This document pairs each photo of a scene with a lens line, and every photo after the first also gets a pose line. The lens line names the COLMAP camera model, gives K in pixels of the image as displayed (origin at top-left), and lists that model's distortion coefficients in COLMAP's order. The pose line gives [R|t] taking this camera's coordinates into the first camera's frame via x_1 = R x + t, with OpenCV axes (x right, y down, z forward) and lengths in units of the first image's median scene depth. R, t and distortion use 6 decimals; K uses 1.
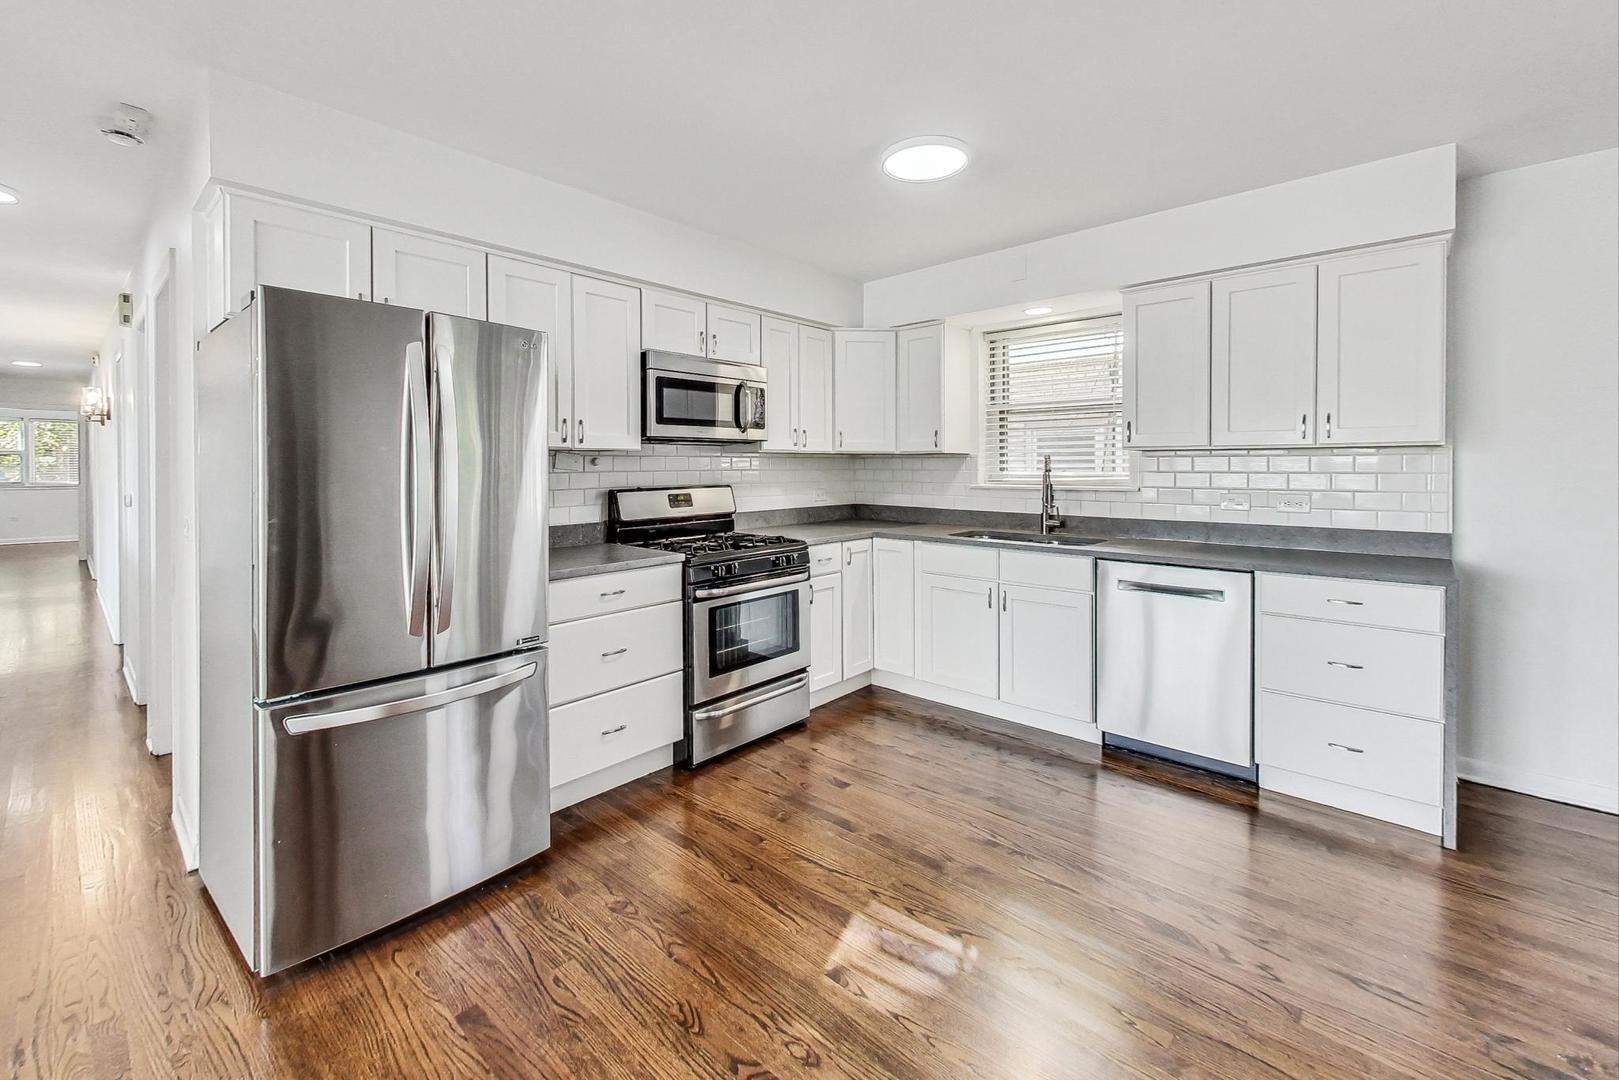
lens RADIAL K [[672.0, 0, 804.5], [0, 672.0, 467.4], [0, 0, 1]] dist [-0.001298, -0.000331]
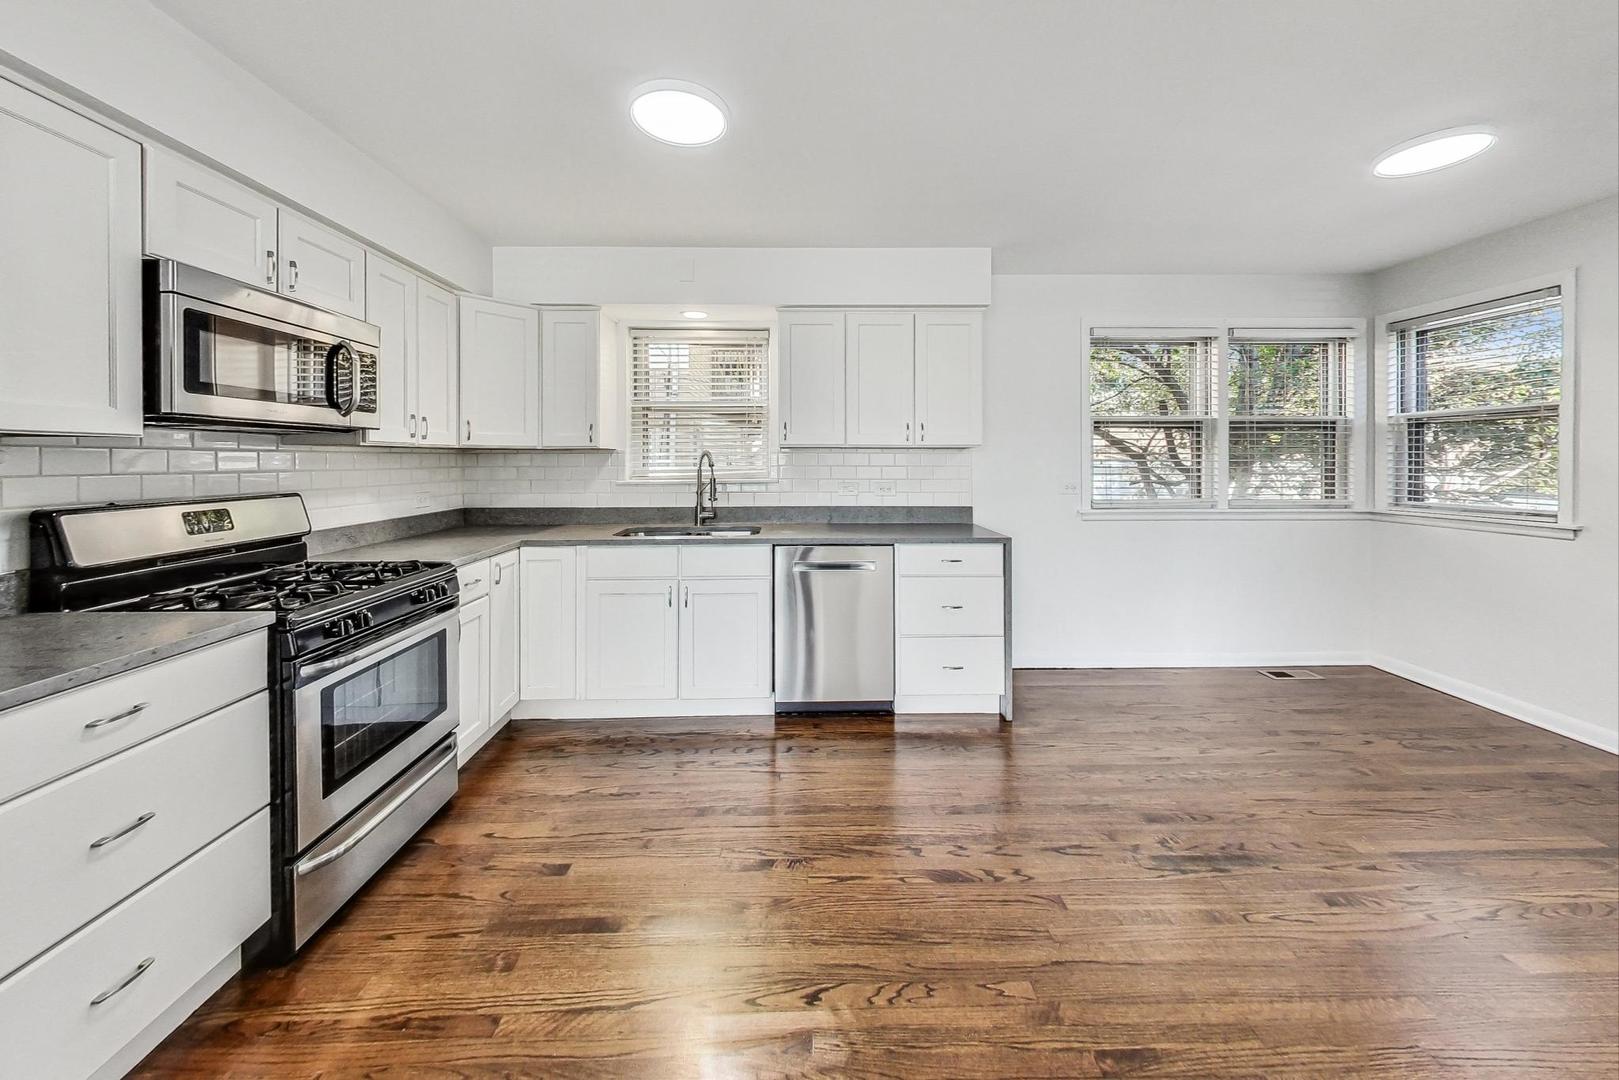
lens RADIAL K [[581.2, 0, 811.9], [0, 581.2, 464.7], [0, 0, 1]] dist [0.002615, -0.000048]
pose [[0.726484, -0.007251, 0.687145, -0.154543], [0.005235, 0.999974, 0.005018, -0.002157], [-0.687163, -0.000048, 0.726503, 0.242420]]
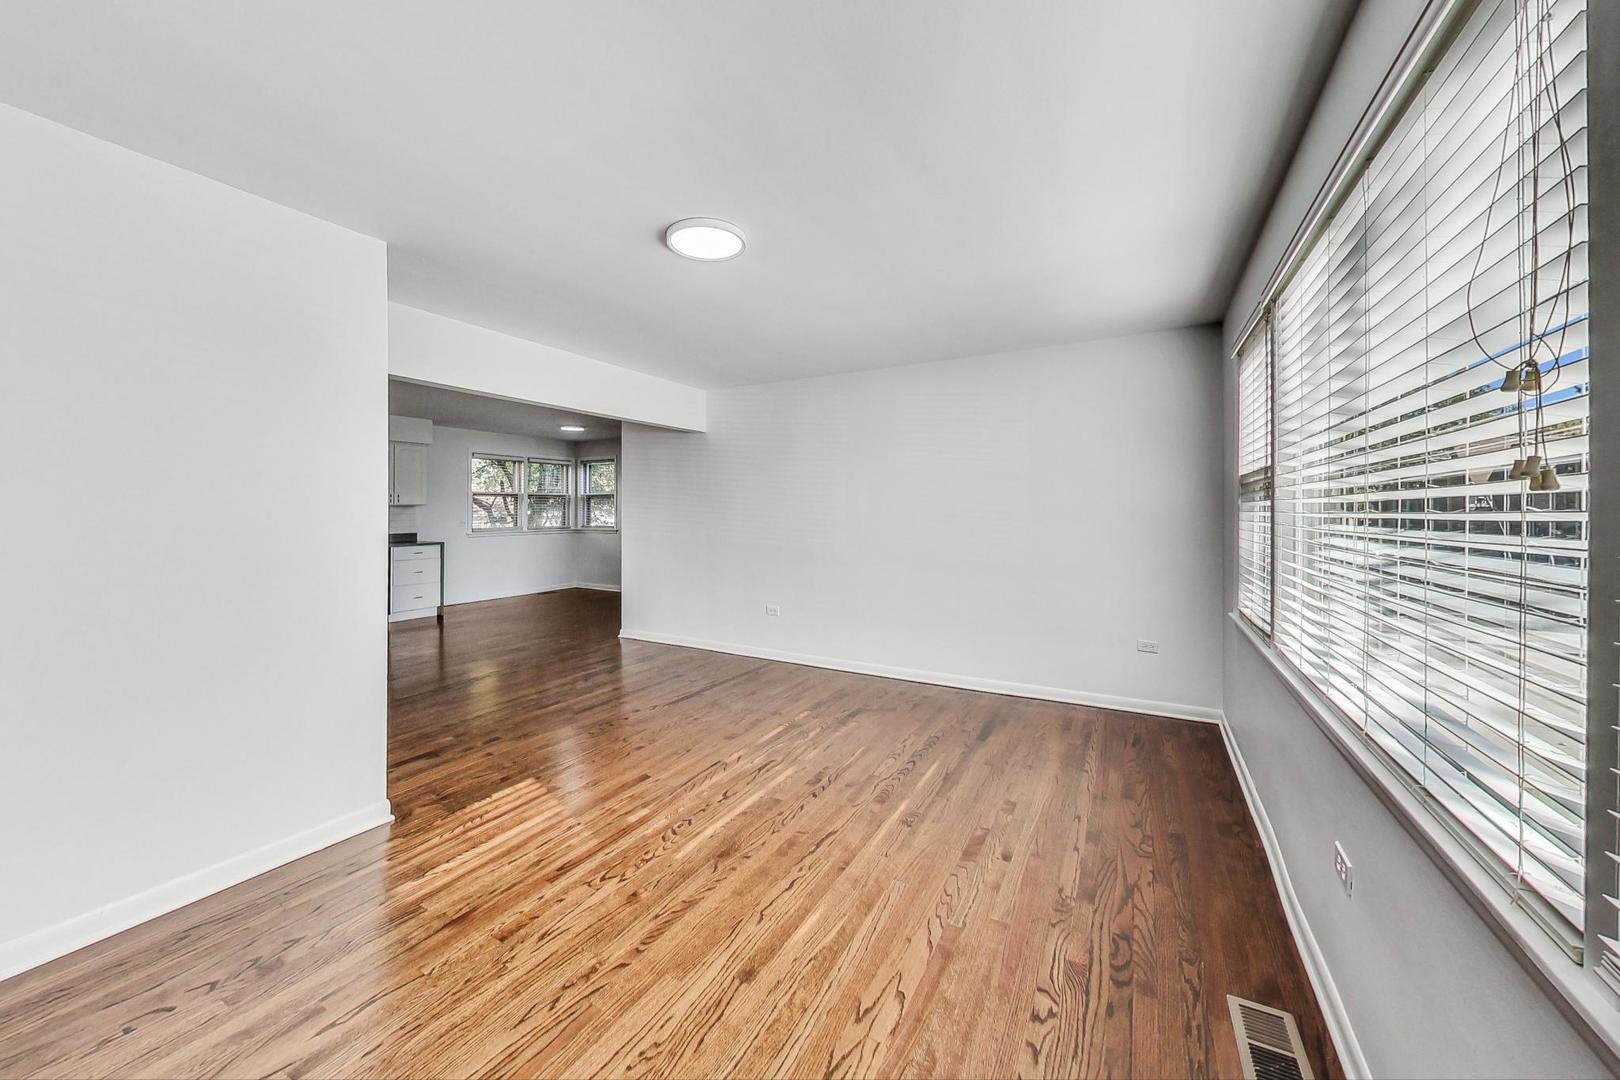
lens RADIAL K [[586.1, 0, 805.7], [0, 586.1, 505.2], [0, 0, 1]] dist [-0.000467, -0.000153]
pose [[-0.213380, 0.007272, 0.976942, -1.736801], [0.003748, 0.999971, -0.006625, -0.002558], [-0.976962, 0.002248, -0.213401, -0.171573]]
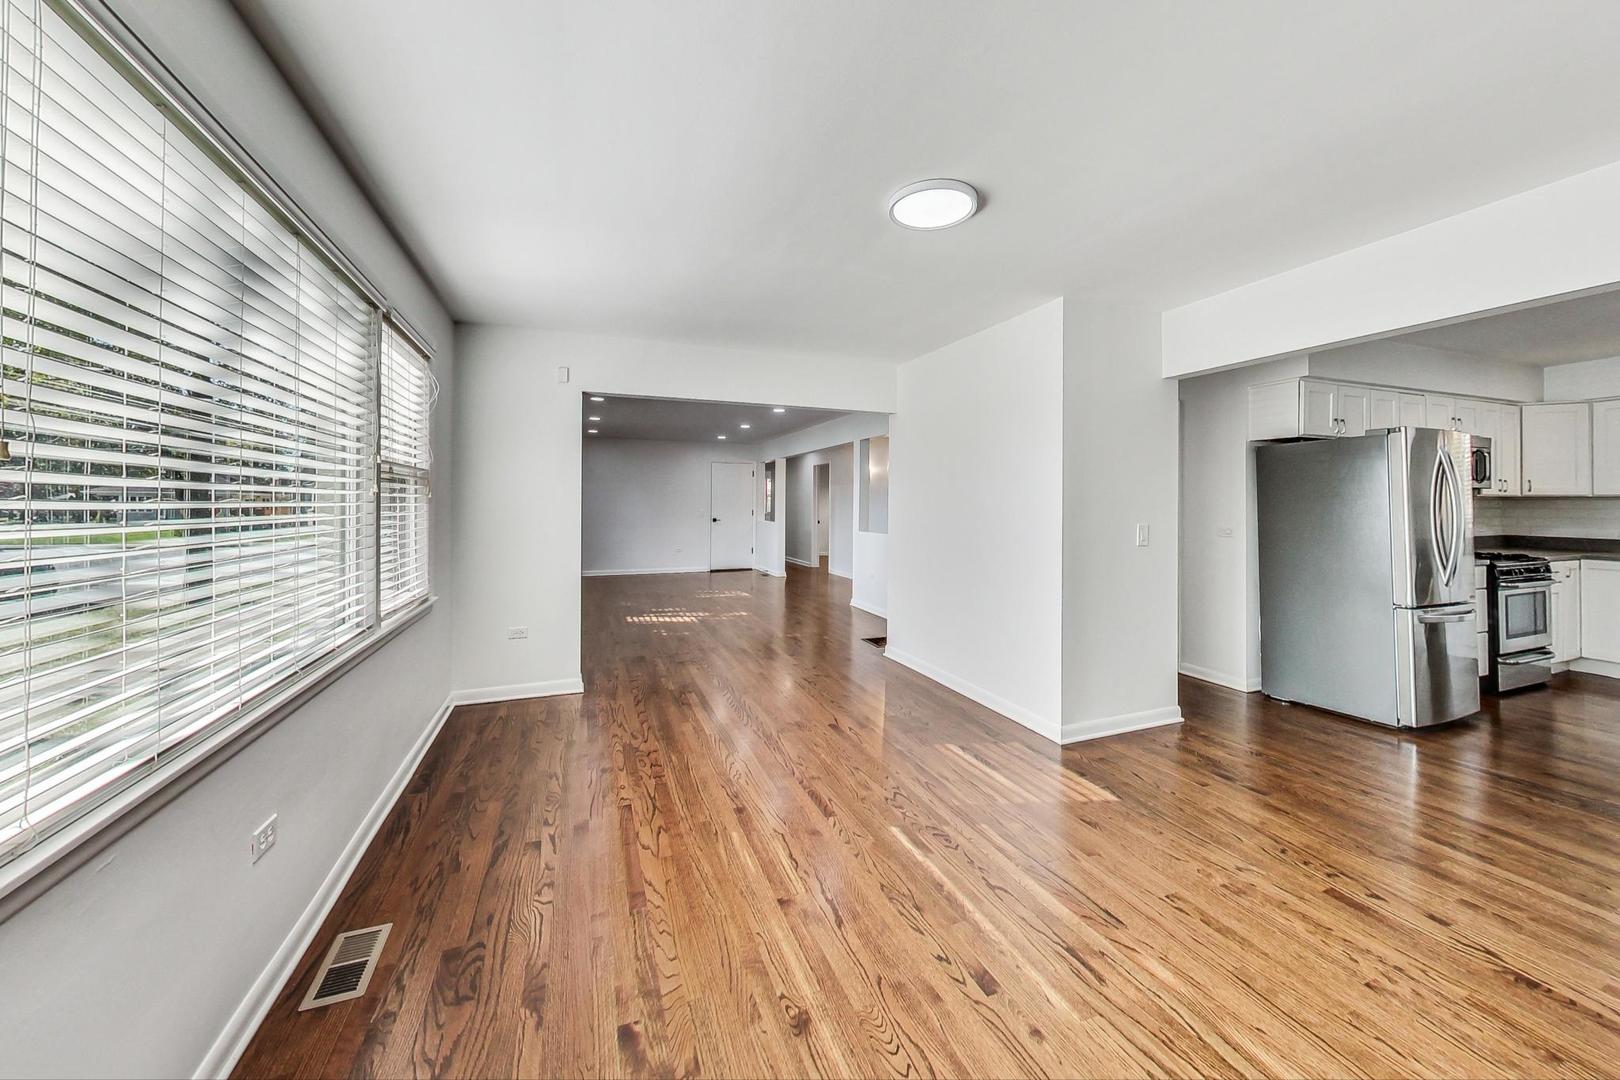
lens RADIAL K [[586.1, 0, 805.7], [0, 586.1, 505.2], [0, 0, 1]] dist [-0.000467, -0.000153]
pose [[0.889685, 0.003049, -0.456565, -0.840767], [-0.003461, 0.999994, -0.000067, 0.001982], [0.456562, 0.001639, 0.889690, -0.843436]]
